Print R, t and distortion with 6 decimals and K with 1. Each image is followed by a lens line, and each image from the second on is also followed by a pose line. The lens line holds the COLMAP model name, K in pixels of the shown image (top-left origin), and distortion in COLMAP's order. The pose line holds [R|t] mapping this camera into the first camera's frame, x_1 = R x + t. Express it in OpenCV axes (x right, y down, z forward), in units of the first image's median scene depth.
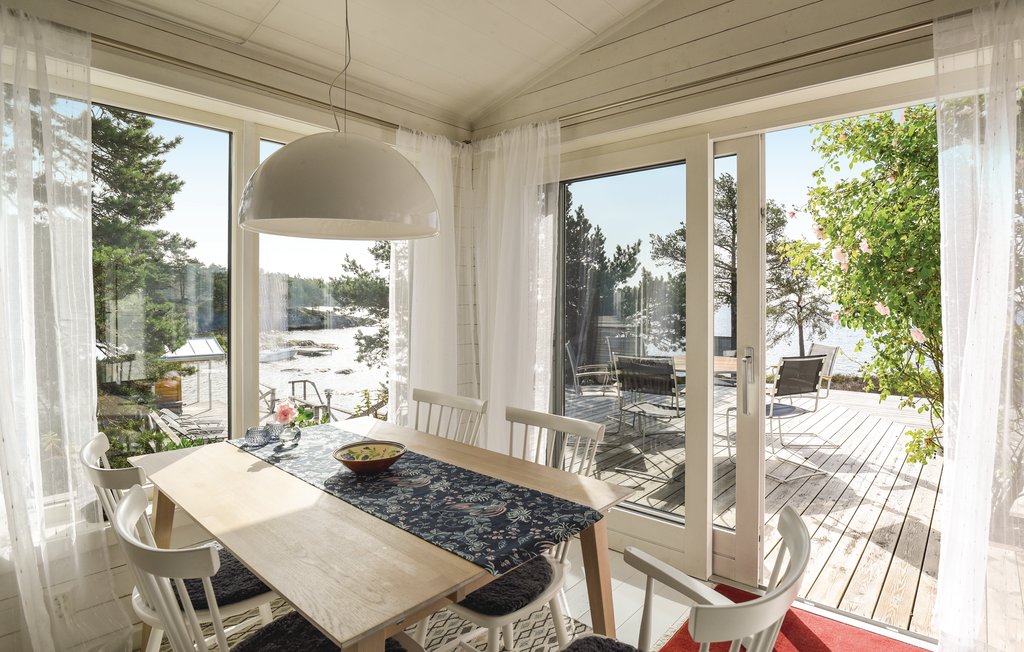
lens RADIAL K [[519.6, 0, 510.2], [0, 519.6, 314.3], [0, 0, 1]] dist [-0.002512, 0.000043]
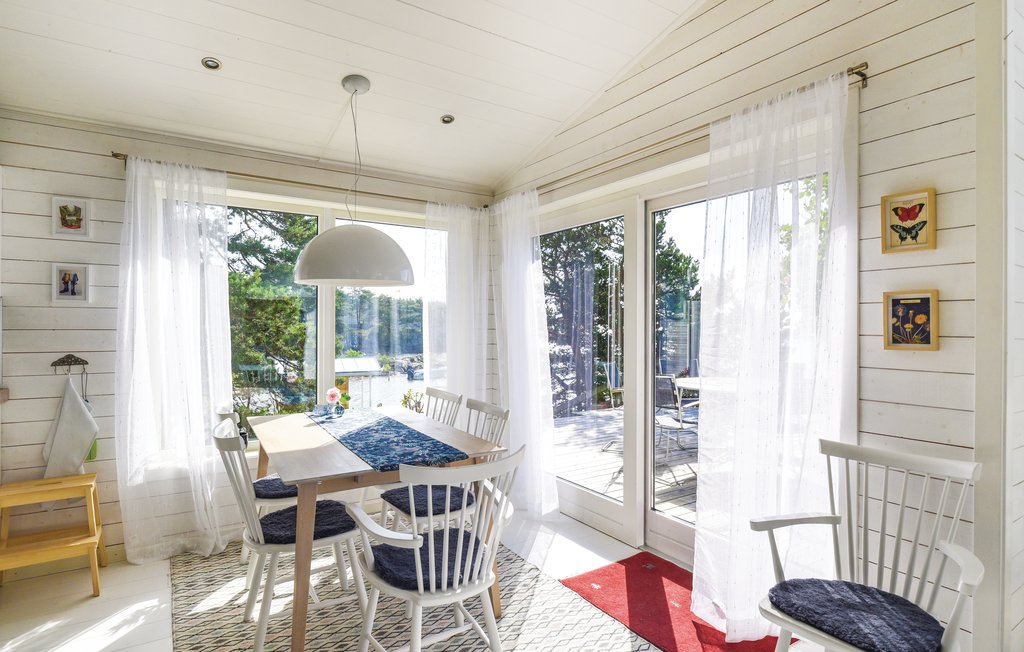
lens RADIAL K [[519.4, 0, 512.0], [0, 519.4, 326.0], [0, 0, 1]] dist [0.037108, -0.000039]
pose [[0.963764, -0.002611, -0.266744, 0.349282], [-0.006466, 0.999430, -0.033142, 0.016387], [0.266678, 0.033666, 0.963198, -0.255545]]
